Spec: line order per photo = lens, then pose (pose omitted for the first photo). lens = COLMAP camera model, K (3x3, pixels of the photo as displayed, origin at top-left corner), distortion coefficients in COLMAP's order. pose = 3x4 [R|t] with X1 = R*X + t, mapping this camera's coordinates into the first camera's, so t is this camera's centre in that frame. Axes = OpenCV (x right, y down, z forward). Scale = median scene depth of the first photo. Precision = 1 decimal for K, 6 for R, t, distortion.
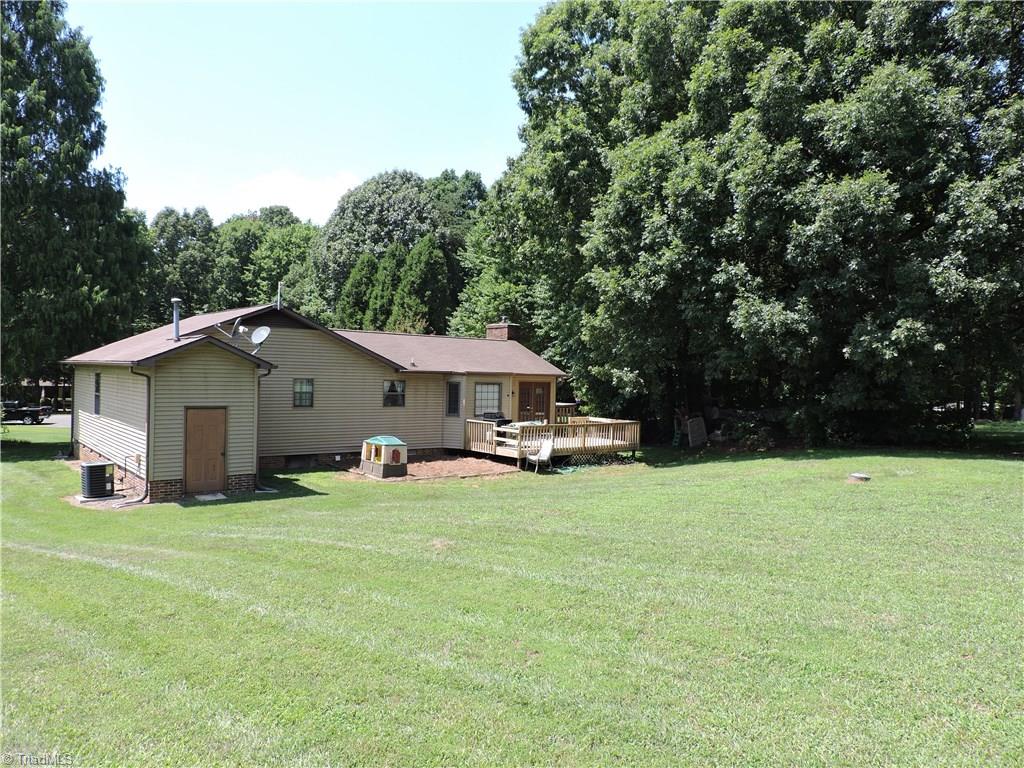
lens RADIAL K [[735.3, 0, 508.7], [0, 735.3, 382.8], [0, 0, 1]] dist [-0.020521, 0.009448]
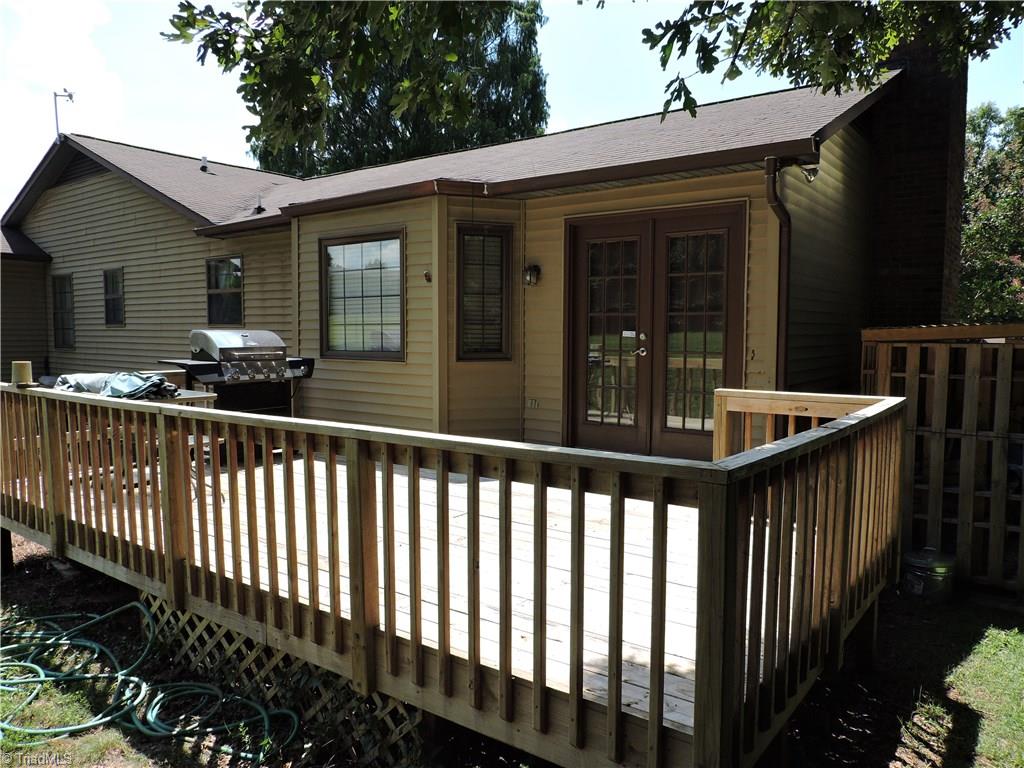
lens RADIAL K [[735.3, 0, 509.9], [0, 735.3, 386.1], [0, 0, 1]] dist [-0.020521, 0.009448]
pose [[0.245016, 0.050406, -0.968208, 0.265984], [-0.008907, 0.998722, 0.049741, 0.044415], [0.969478, -0.003564, 0.245152, 1.053159]]
